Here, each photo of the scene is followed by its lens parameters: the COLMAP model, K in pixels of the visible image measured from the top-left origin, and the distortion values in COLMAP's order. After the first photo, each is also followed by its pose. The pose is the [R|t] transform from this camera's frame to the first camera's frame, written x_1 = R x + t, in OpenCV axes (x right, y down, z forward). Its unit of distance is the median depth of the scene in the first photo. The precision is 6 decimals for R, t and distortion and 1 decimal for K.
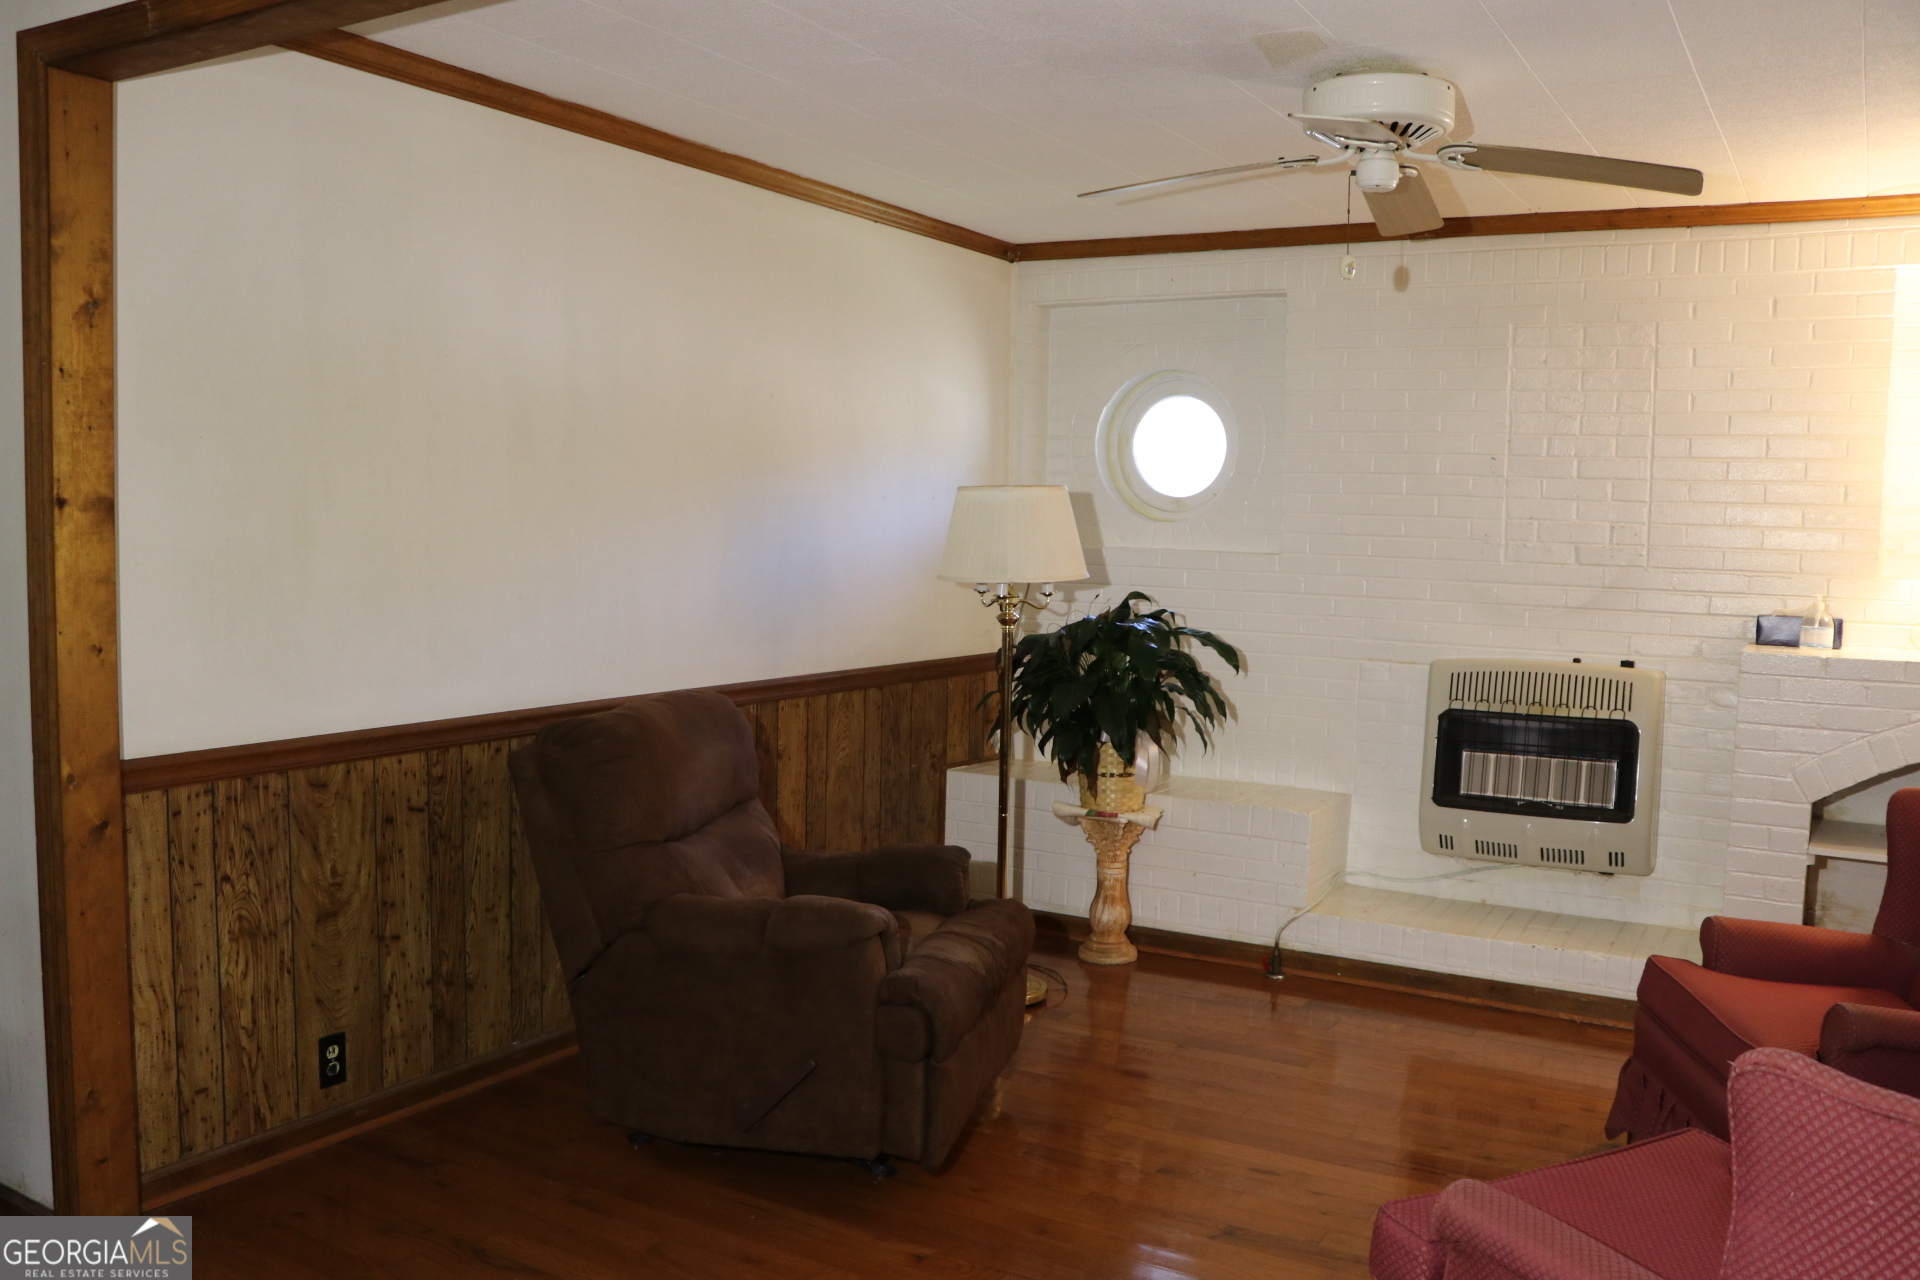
lens RADIAL K [[1579.7, 0, 945.6], [0, 1579.7, 658.9], [0, 0, 1]] dist [-0.186562, 0.158522]
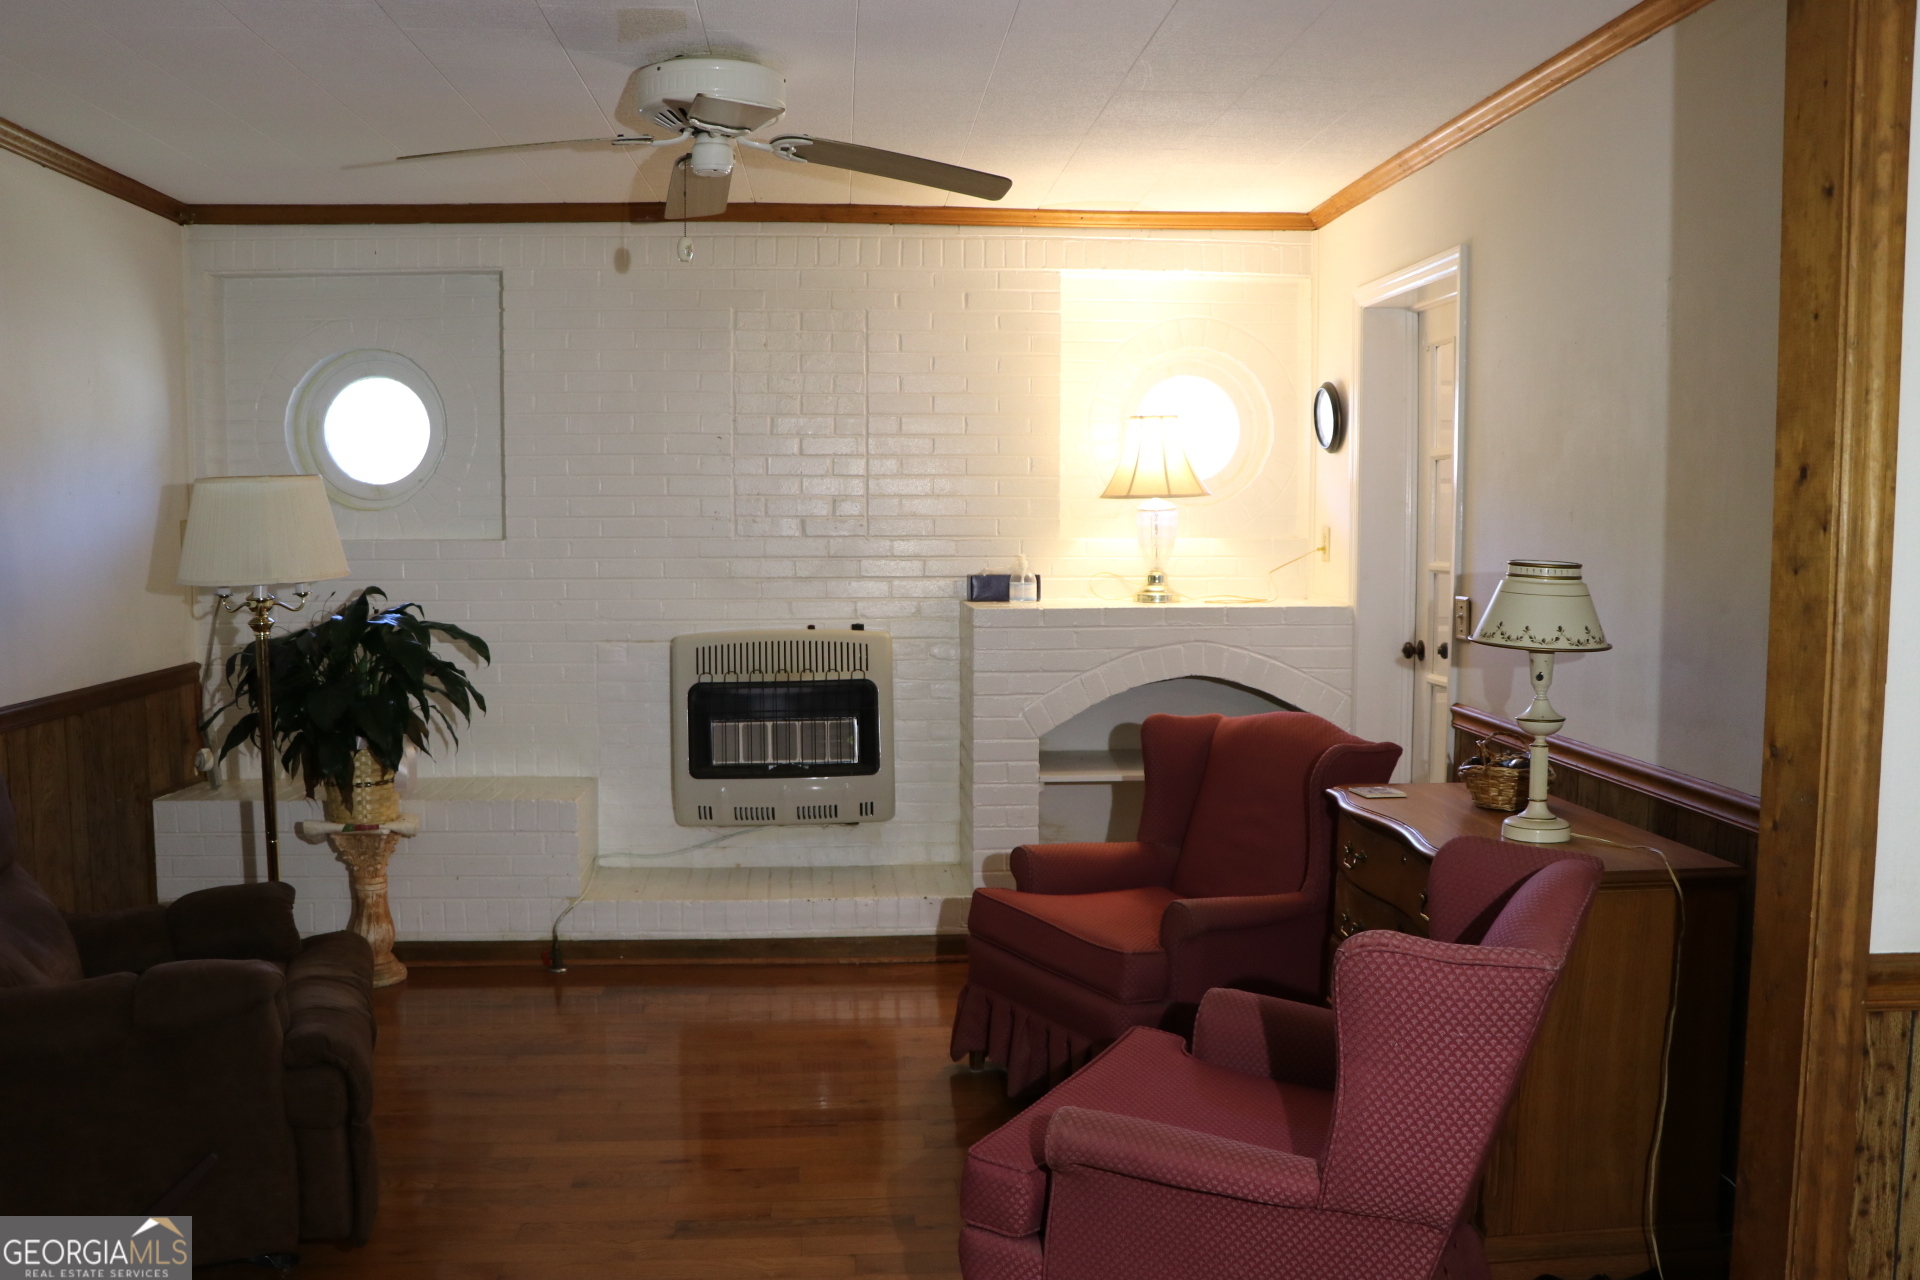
lens RADIAL K [[1579.7, 0, 956.6], [0, 1579.7, 650.3], [0, 0, 1]] dist [-0.186562, 0.158522]
pose [[0.810779, -0.073957, 0.580662, -0.143006], [0.069558, 0.997130, 0.029878, -0.008784], [-0.581205, 0.016165, 0.813596, 0.058991]]
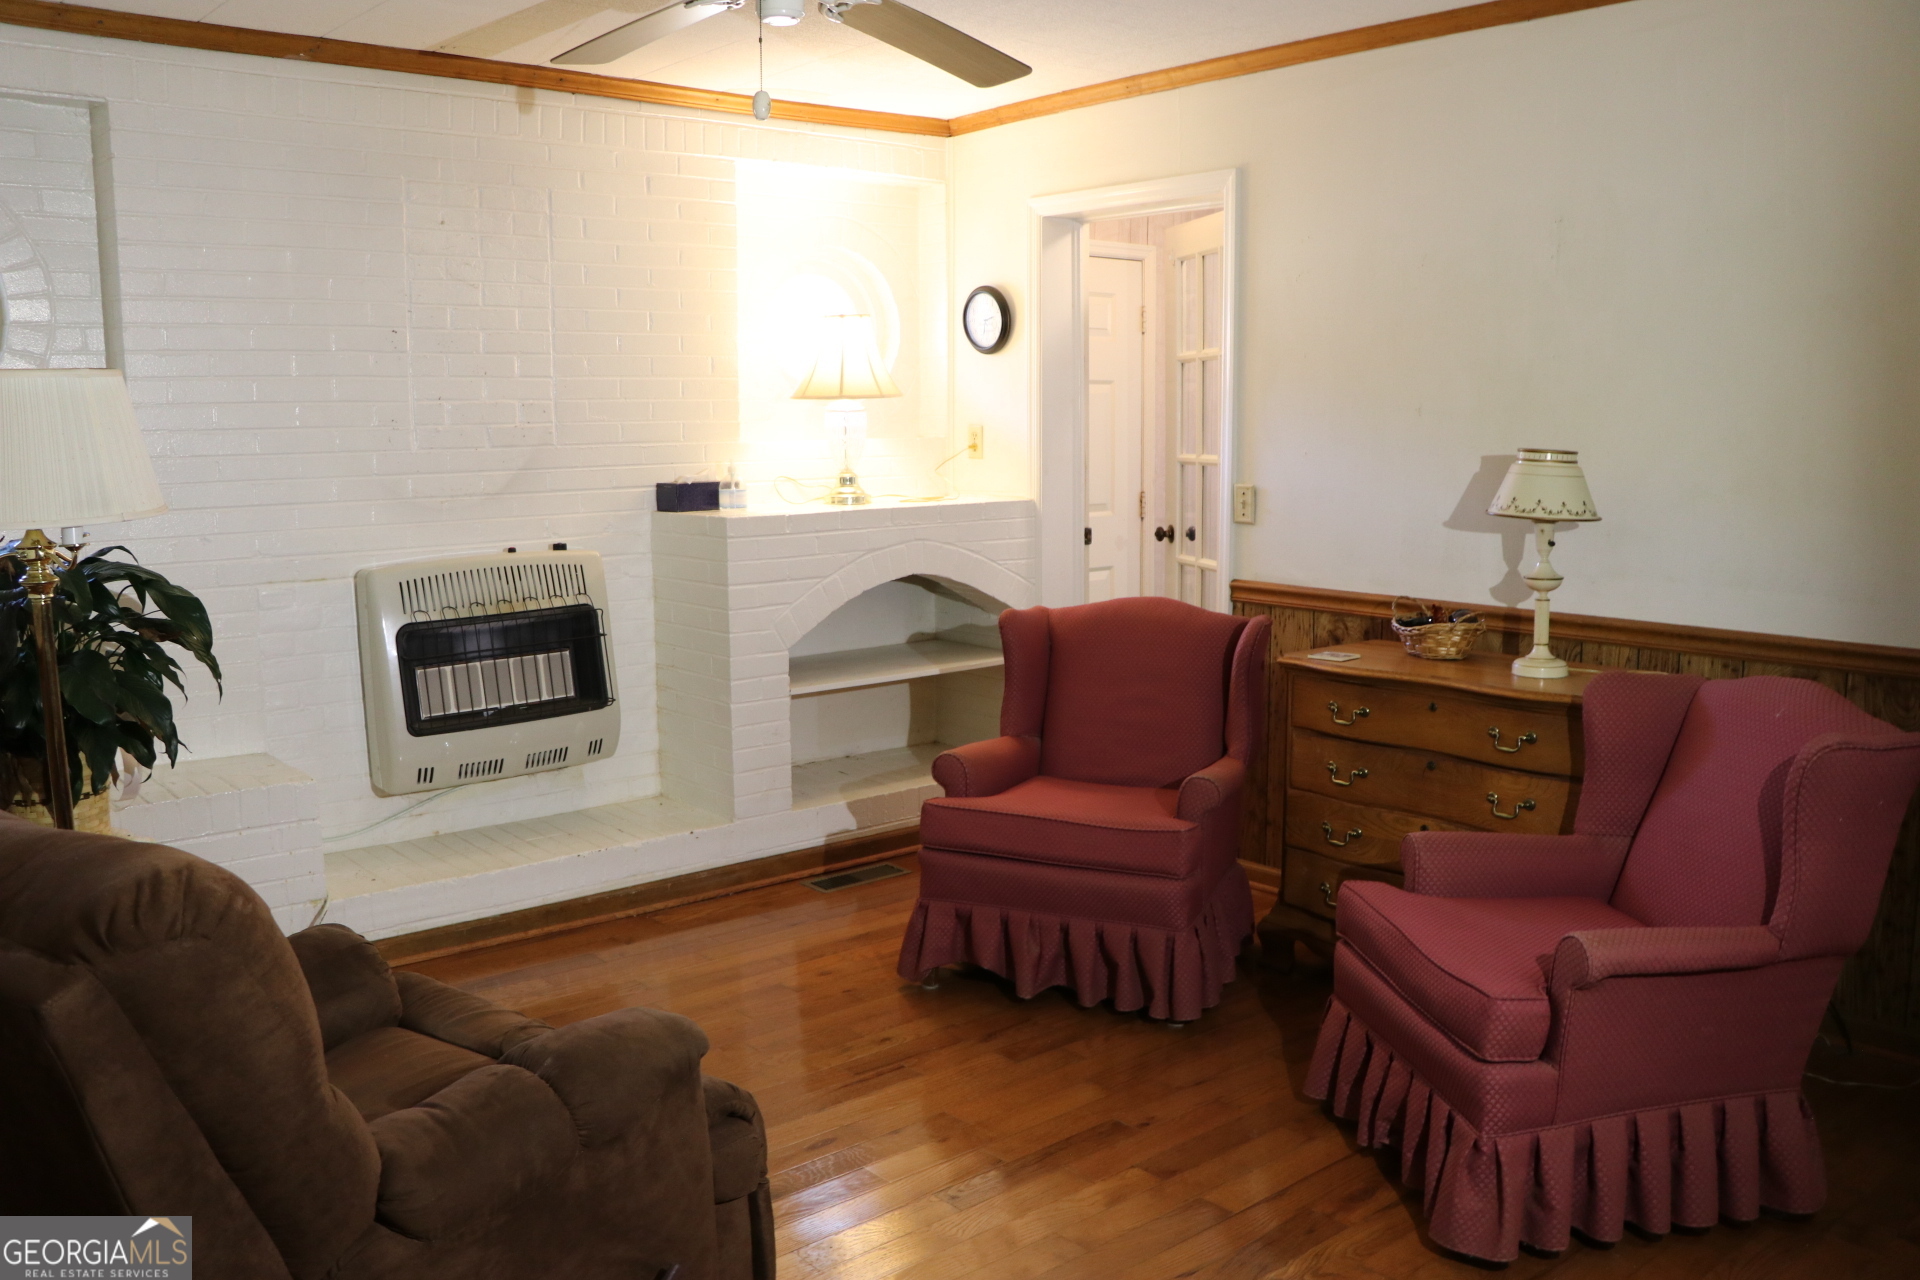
lens RADIAL K [[1579.7, 0, 948.7], [0, 1579.7, 656.6], [0, 0, 1]] dist [-0.186562, 0.158522]
pose [[0.317702, -0.168375, 0.933121, -0.401302], [0.098196, 0.984658, 0.144241, -0.046115], [-0.943092, 0.045803, 0.329362, 0.451860]]
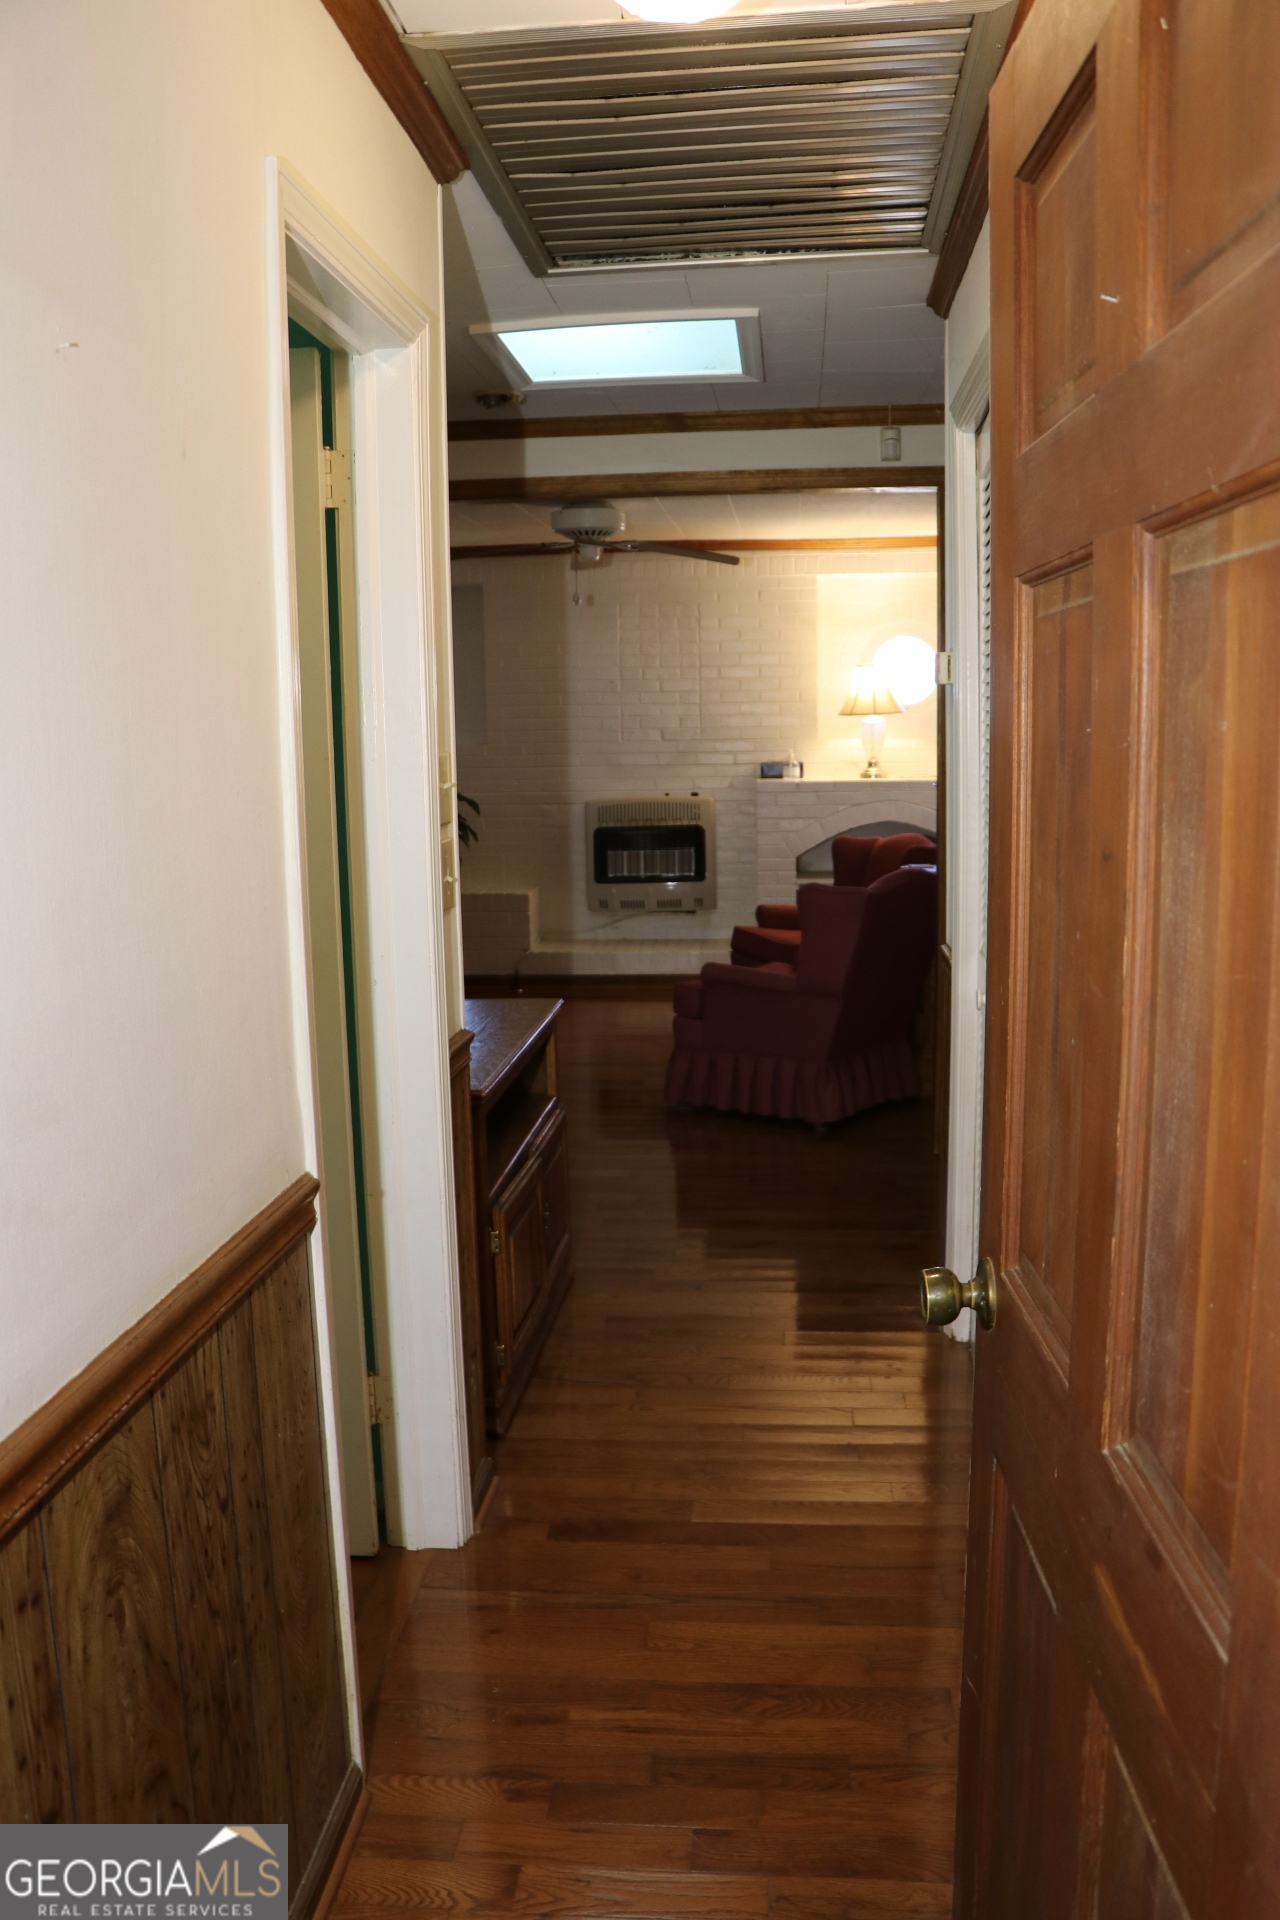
lens RADIAL K [[1579.7, 0, 634.3], [0, 1579.7, 955.2], [0, 0, 1]] dist [-0.186562, 0.158522]
pose [[0.899593, -0.103417, 0.424308, -0.423189], [0.076796, 0.993879, 0.079420, 0.038428], [-0.429925, -0.038860, 0.902028, -0.645857]]
